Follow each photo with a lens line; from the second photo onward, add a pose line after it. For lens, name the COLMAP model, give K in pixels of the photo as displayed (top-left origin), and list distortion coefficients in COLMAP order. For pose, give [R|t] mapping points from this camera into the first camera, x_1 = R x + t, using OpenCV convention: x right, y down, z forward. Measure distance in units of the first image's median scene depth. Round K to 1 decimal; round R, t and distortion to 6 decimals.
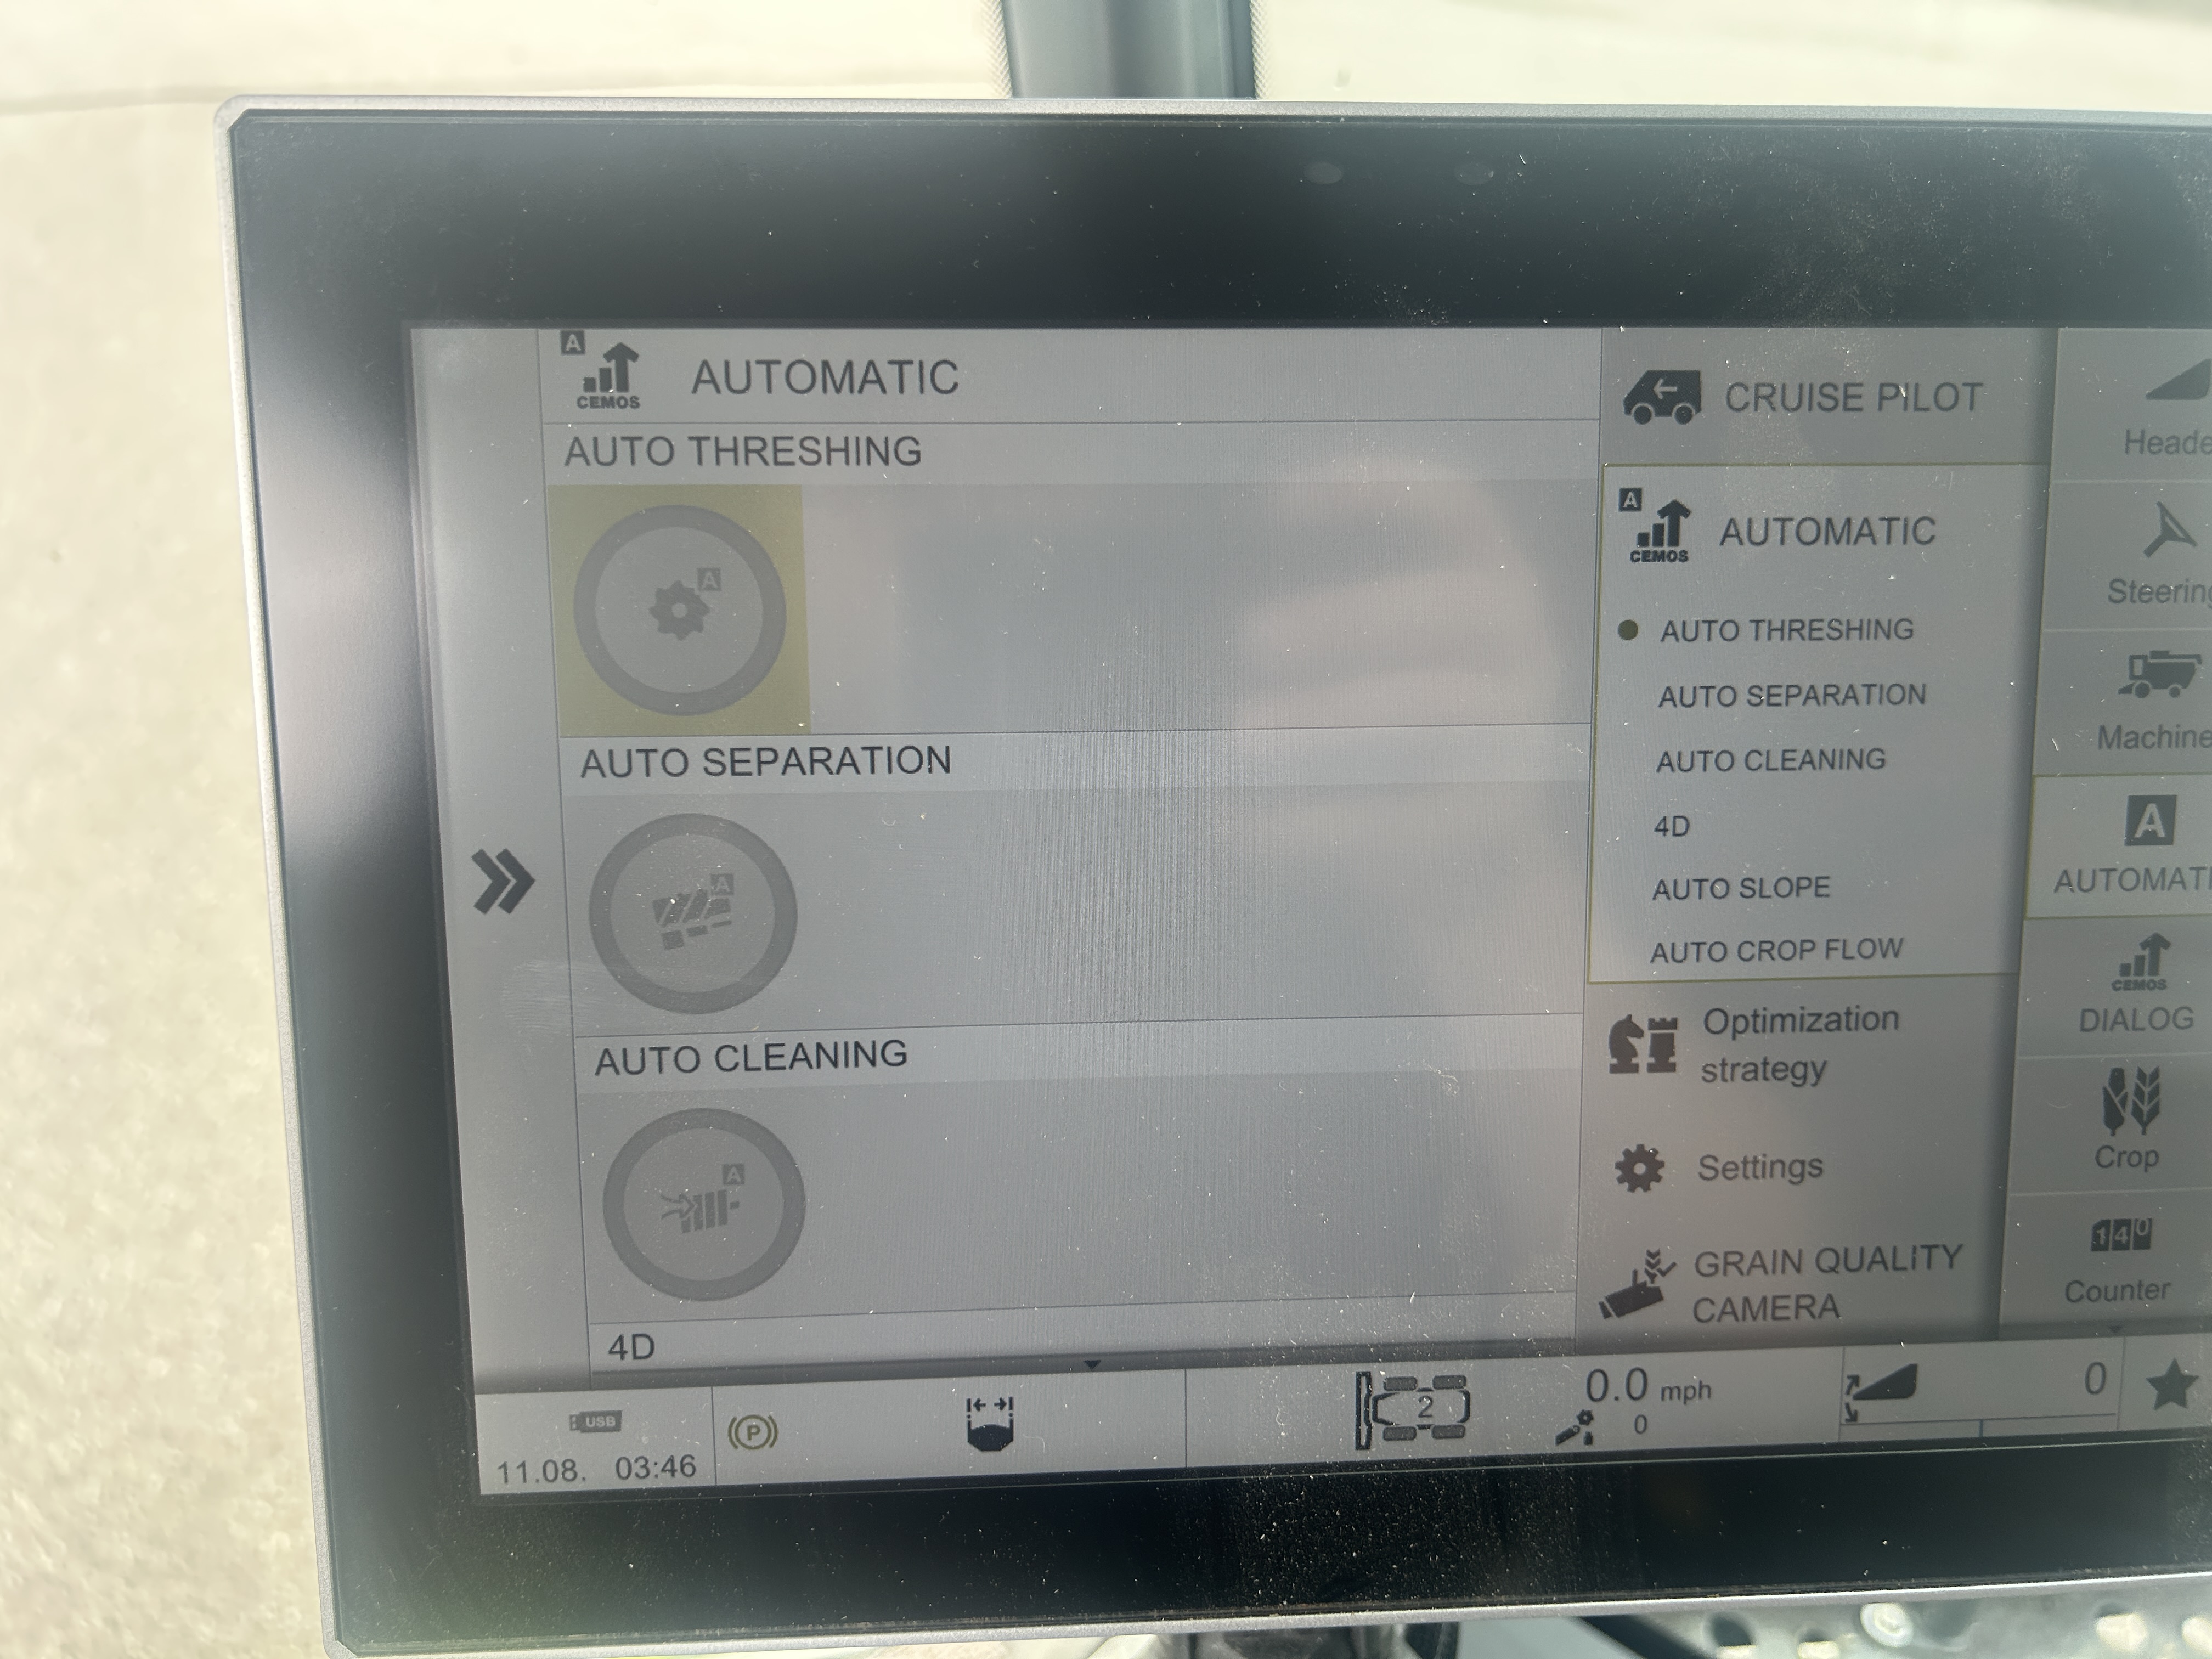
lens RADIAL K [[1666.1, 0, 1104.1], [0, 1666.1, 827.2], [0, 0, 1]] dist [0.037774, -0.034656]
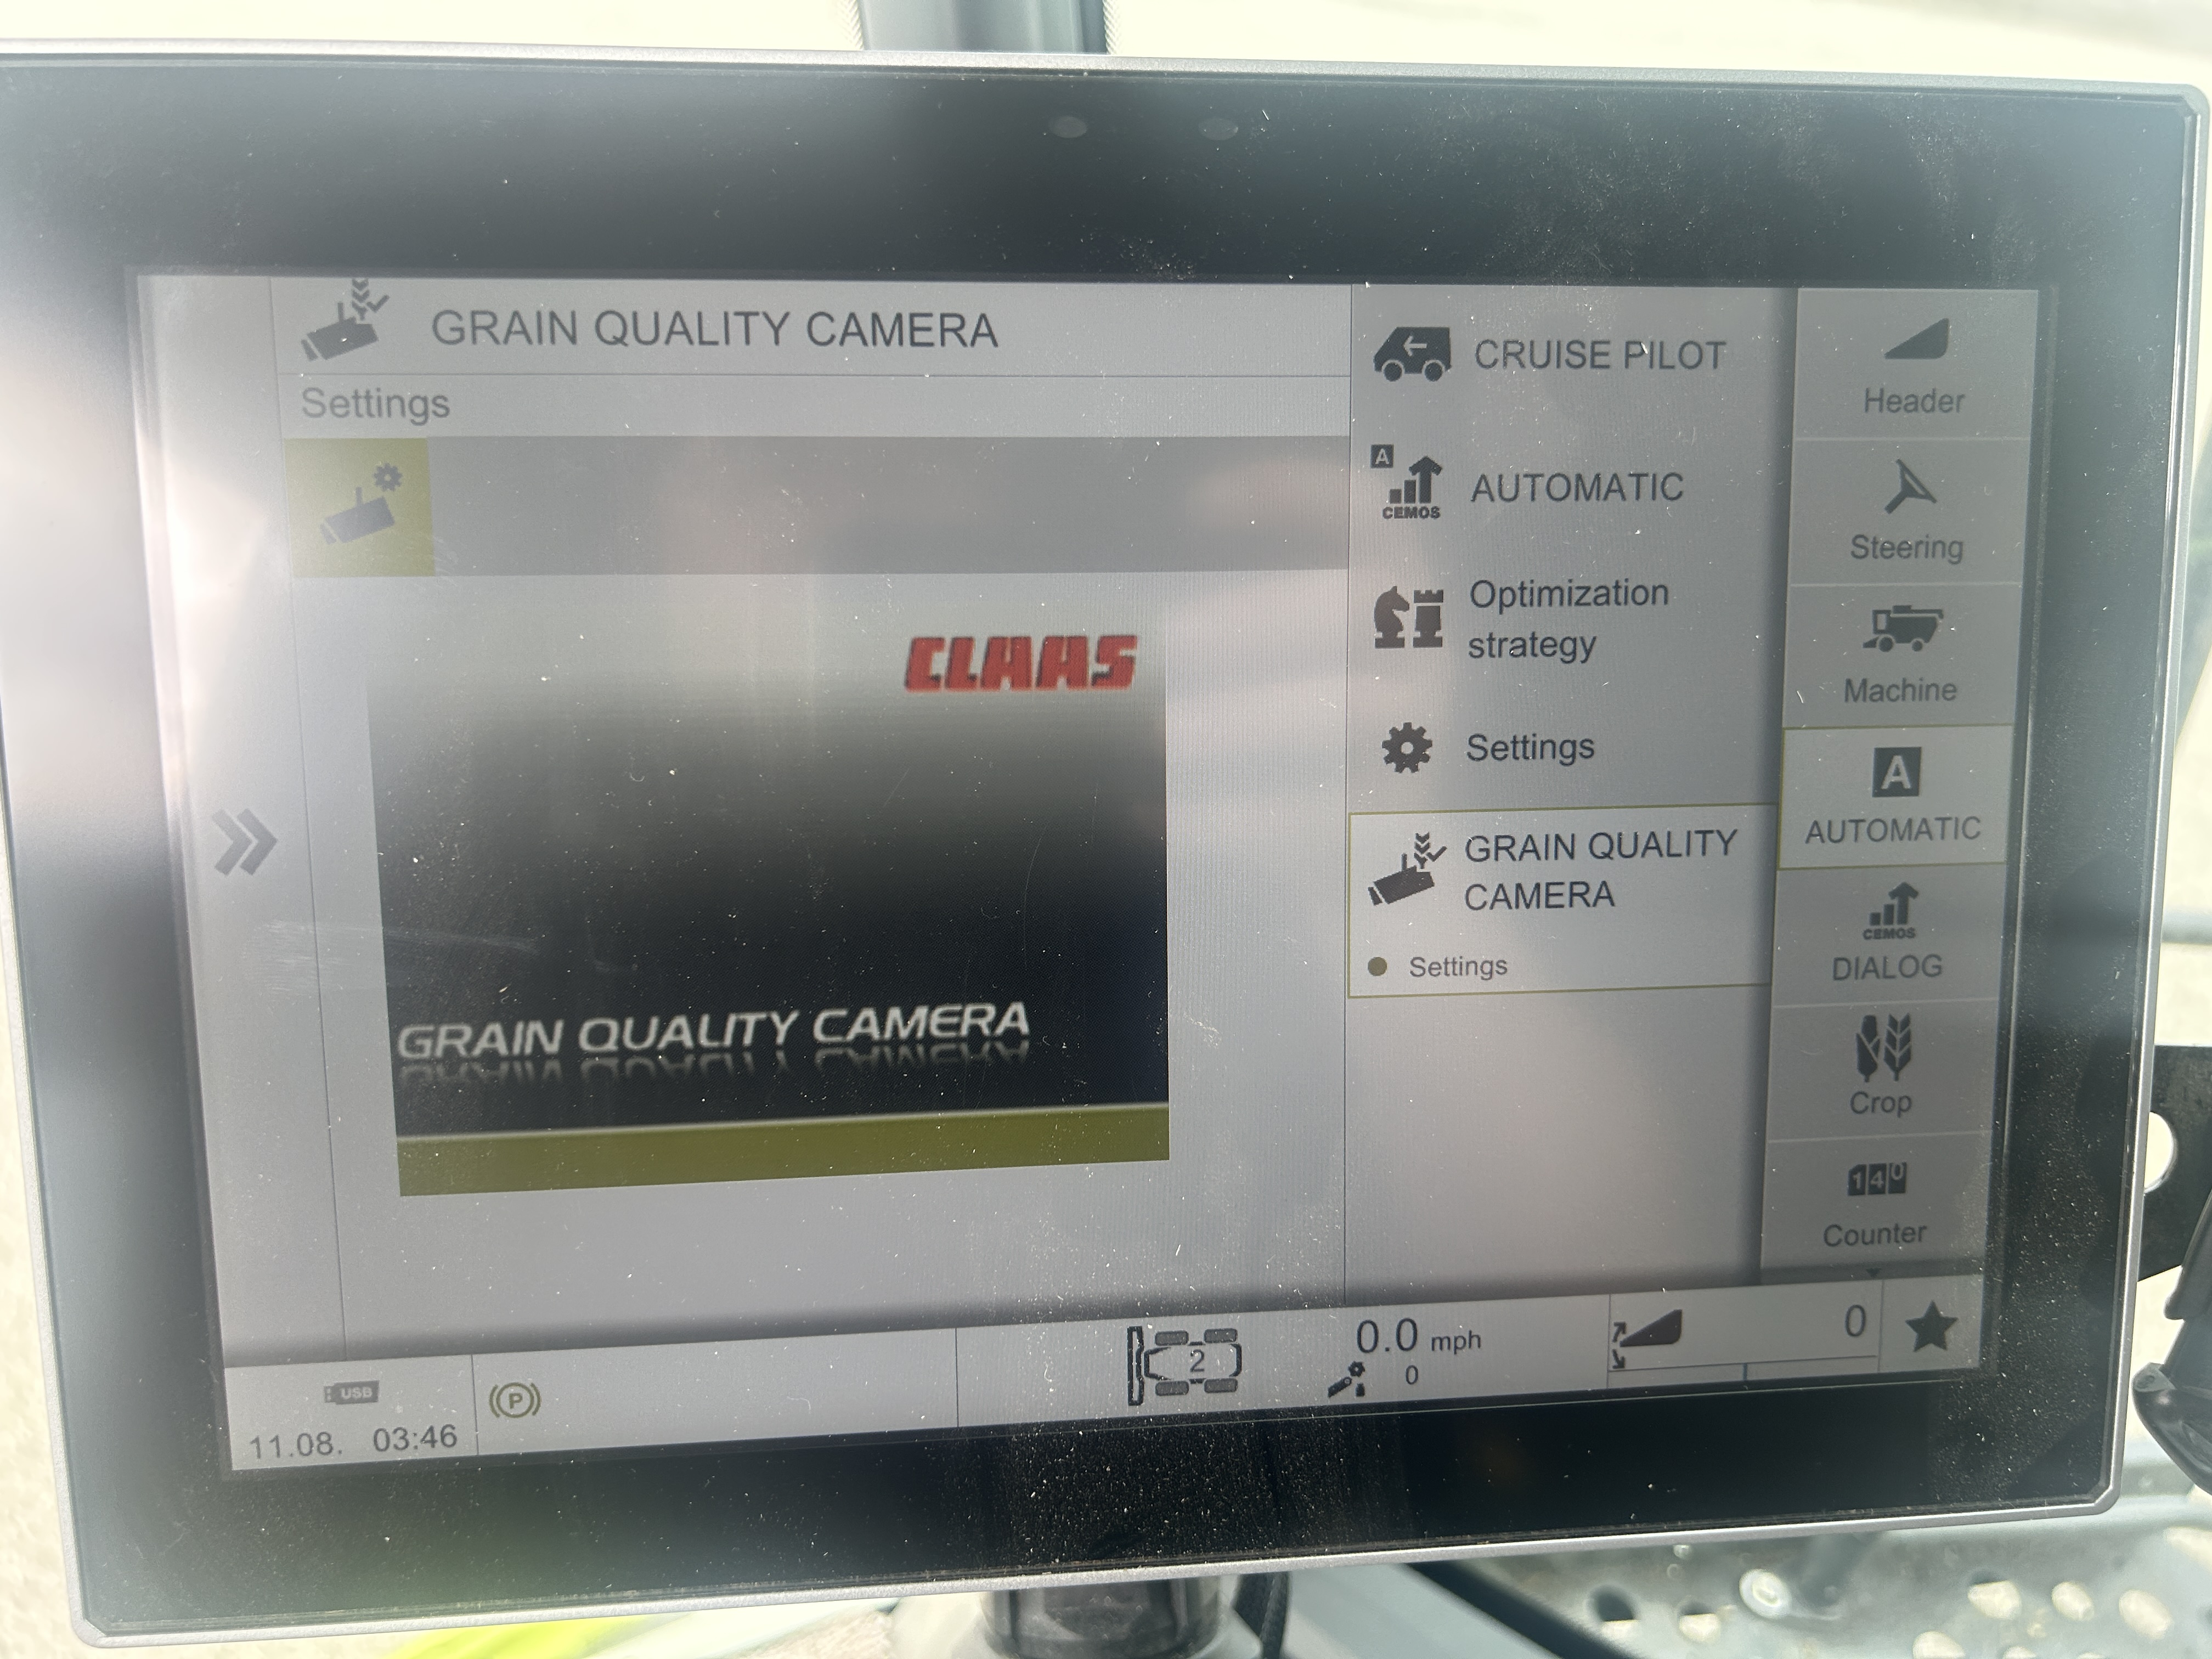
lens RADIAL K [[1666.1, 0, 1086.2], [0, 1666.1, 819.1], [0, 0, 1]] dist [0.037774, -0.034656]
pose [[0.999293, -0.007078, 0.036919, 0.093585], [0.007205, 0.999969, -0.003296, 0.024850], [-0.036895, 0.003560, 0.999313, -0.000118]]
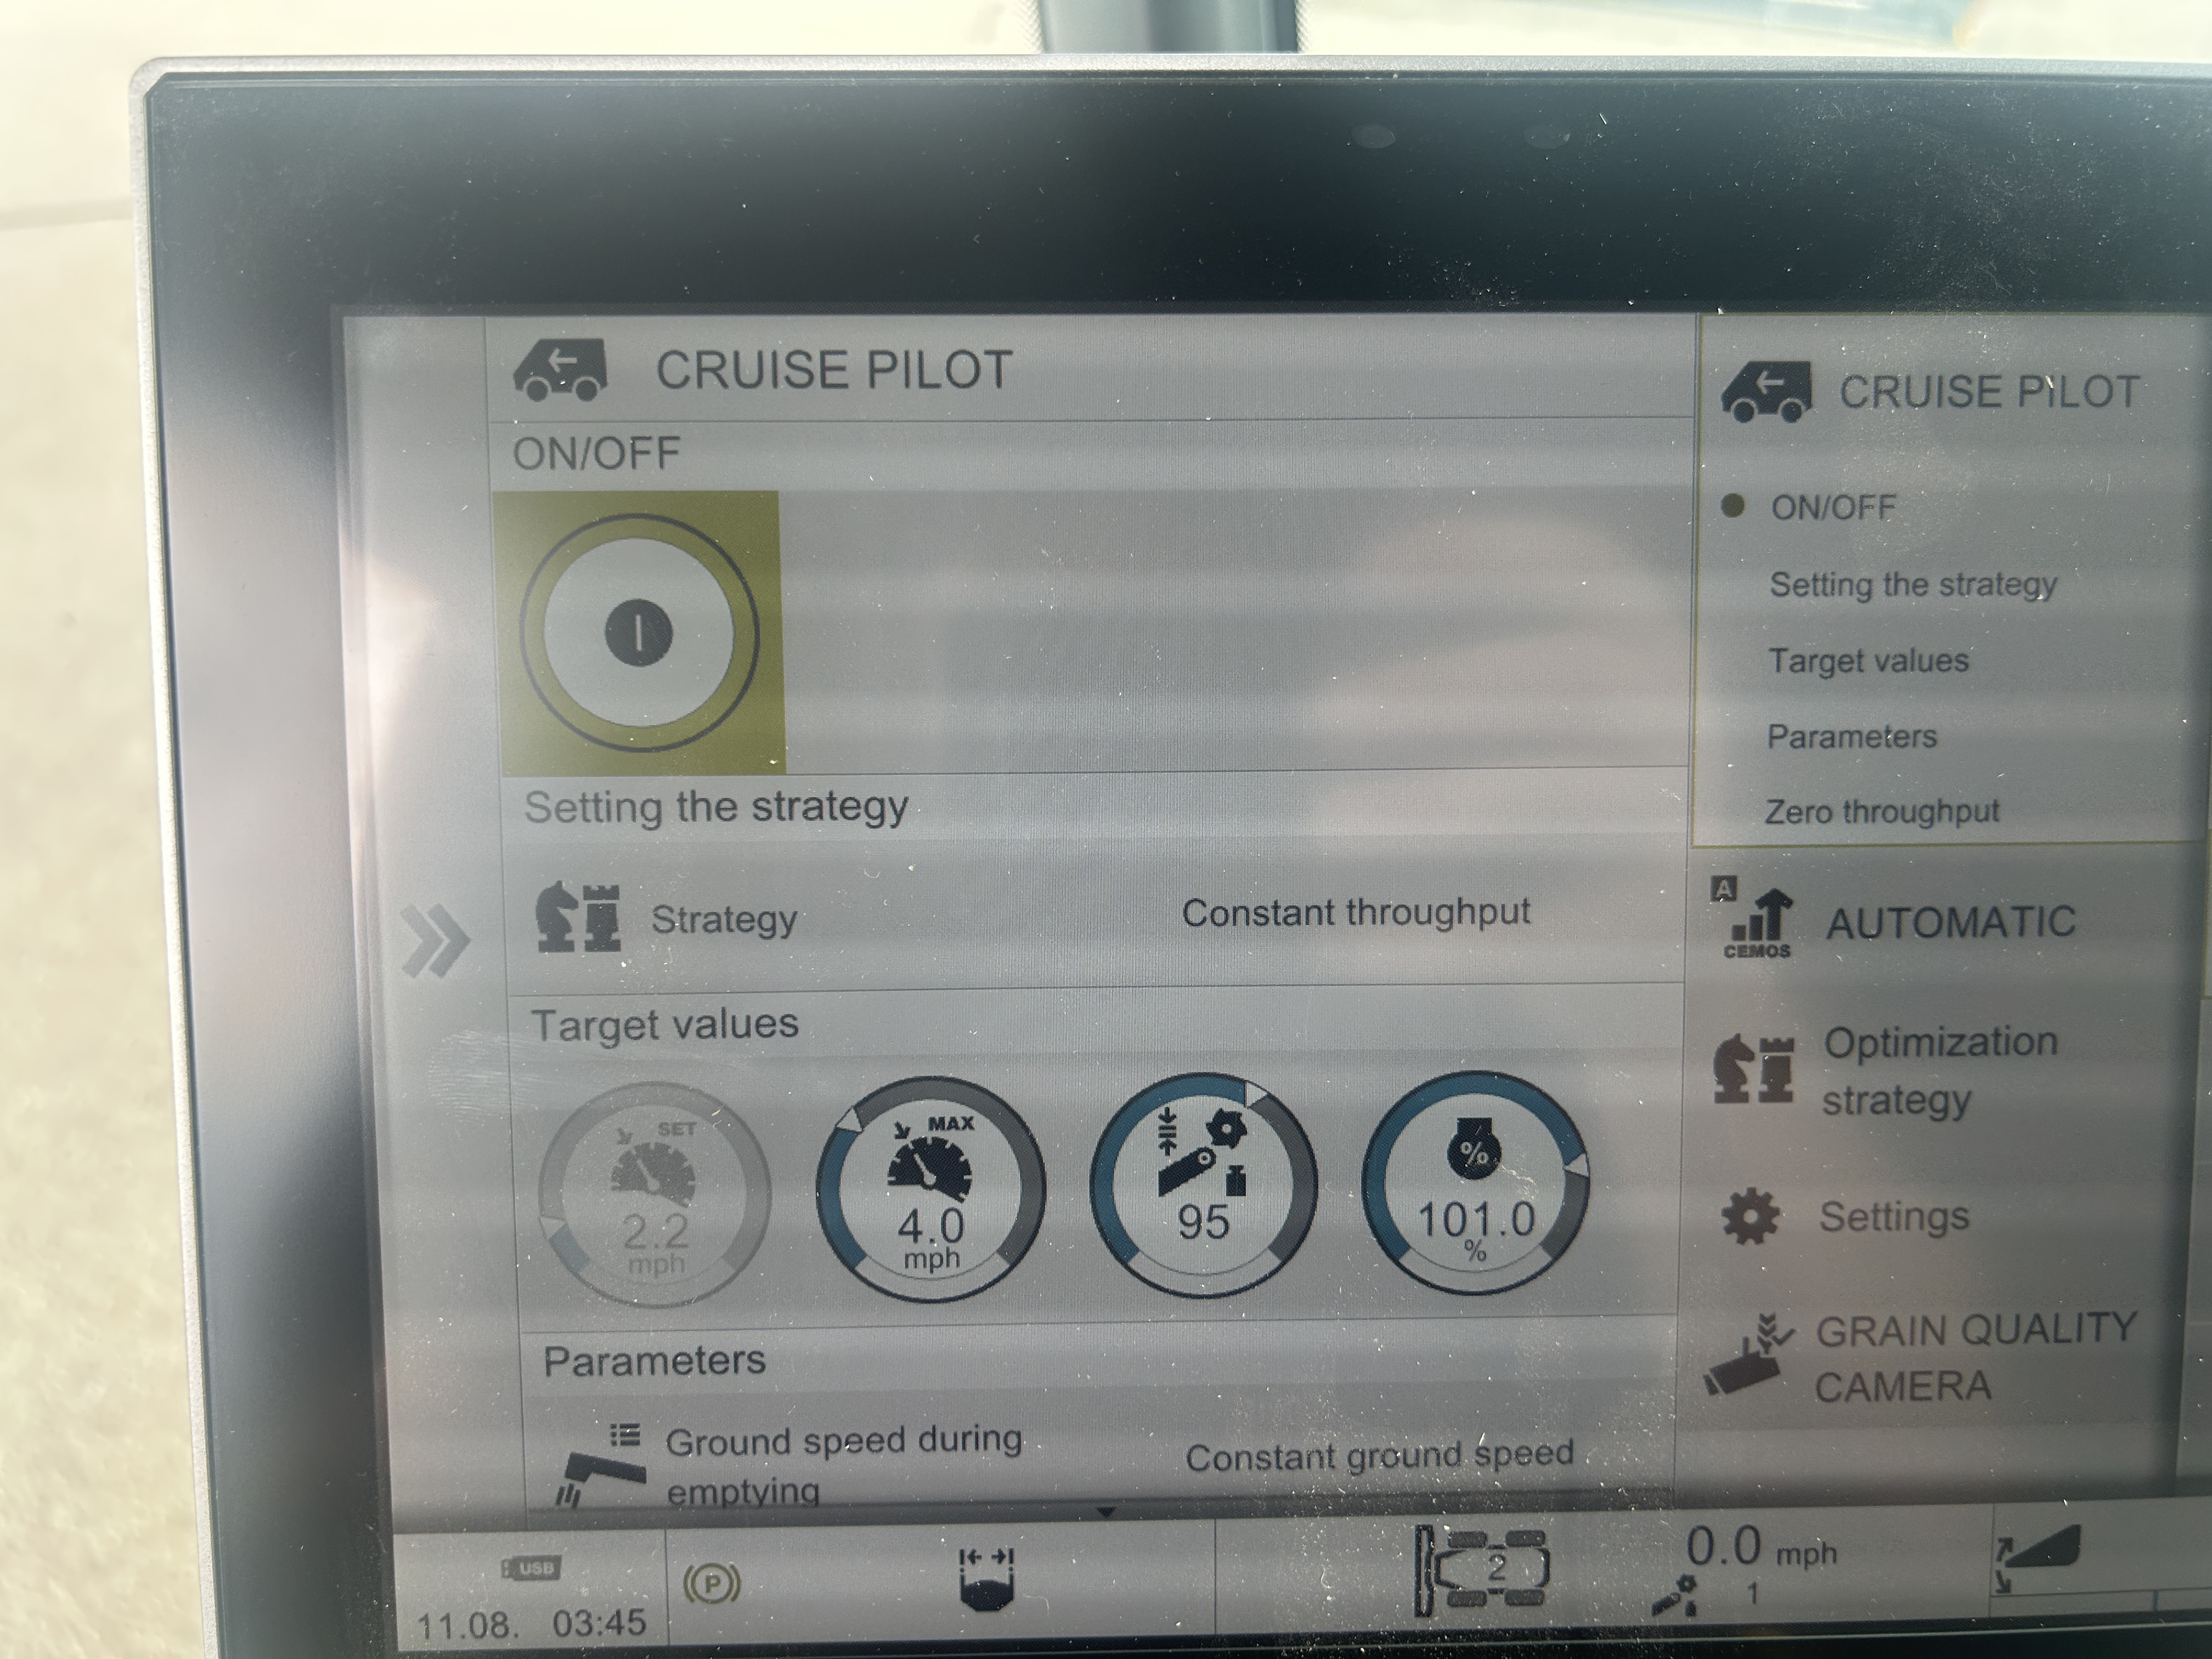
lens RADIAL K [[1666.1, 0, 1103.6], [0, 1666.1, 813.3], [0, 0, 1]] dist [0.037774, -0.034656]
pose [[0.999477, 0.004810, -0.031993, 0.017726], [-0.006366, 0.998793, -0.048707, 0.006075], [0.031720, 0.048885, 0.998301, 0.126777]]
